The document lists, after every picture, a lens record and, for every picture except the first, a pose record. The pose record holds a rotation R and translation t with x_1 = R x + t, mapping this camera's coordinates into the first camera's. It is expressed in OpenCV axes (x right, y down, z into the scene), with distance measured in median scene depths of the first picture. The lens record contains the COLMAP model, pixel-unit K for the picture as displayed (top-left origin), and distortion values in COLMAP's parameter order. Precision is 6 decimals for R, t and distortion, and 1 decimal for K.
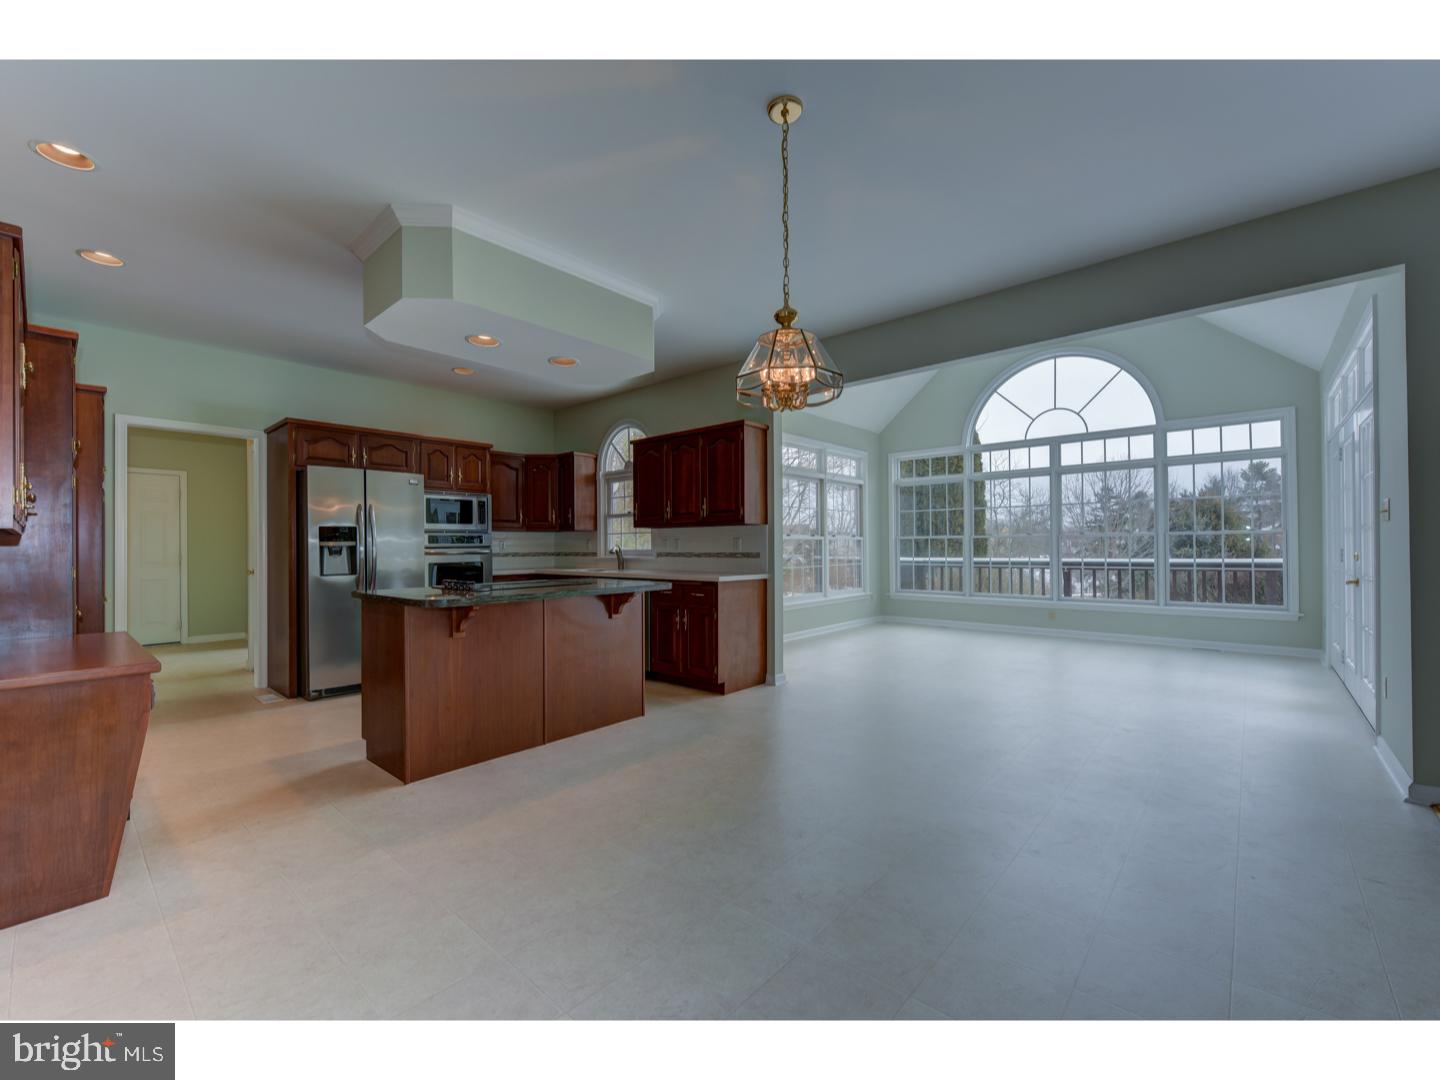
lens RADIAL K [[605.2, 0, 724.7], [0, 605.2, 541.8], [0, 0, 1]] dist [-0.001637, 0.000449]
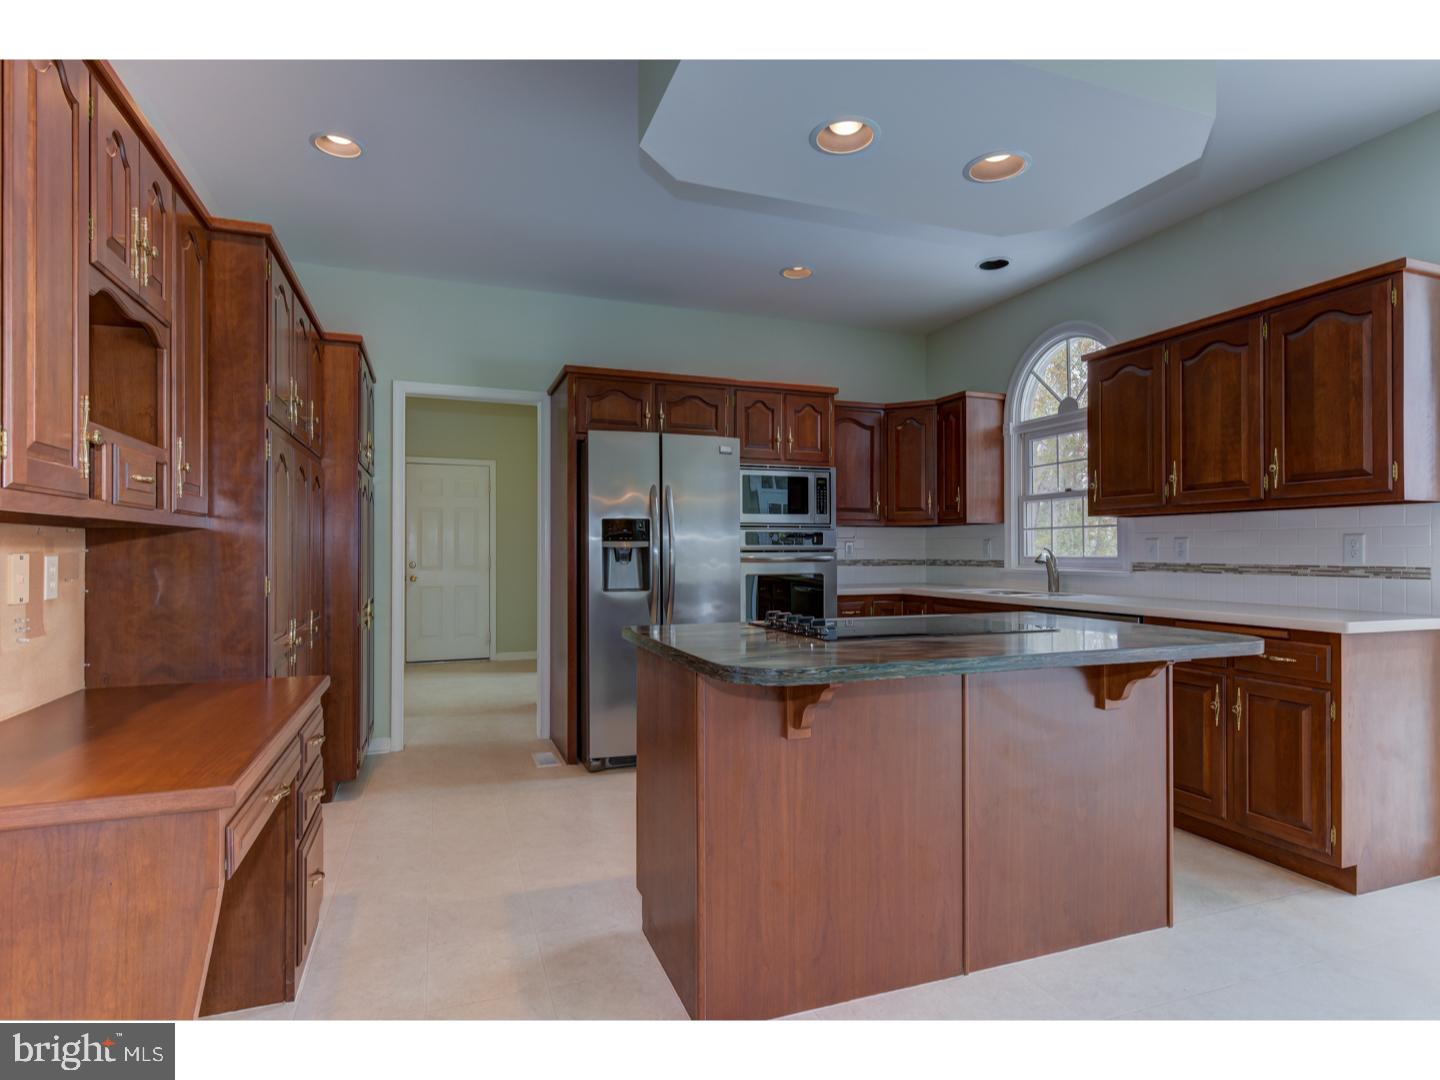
lens RADIAL K [[786.1, 0, 719.6], [0, 786.1, 546.7], [0, 0, 1]] dist [0.006234, 0.000577]
pose [[0.881007, 0.003780, -0.473088, -0.127603], [-0.002237, 0.999990, 0.003823, 0.002259], [0.473098, -0.002310, 0.881007, 0.268657]]
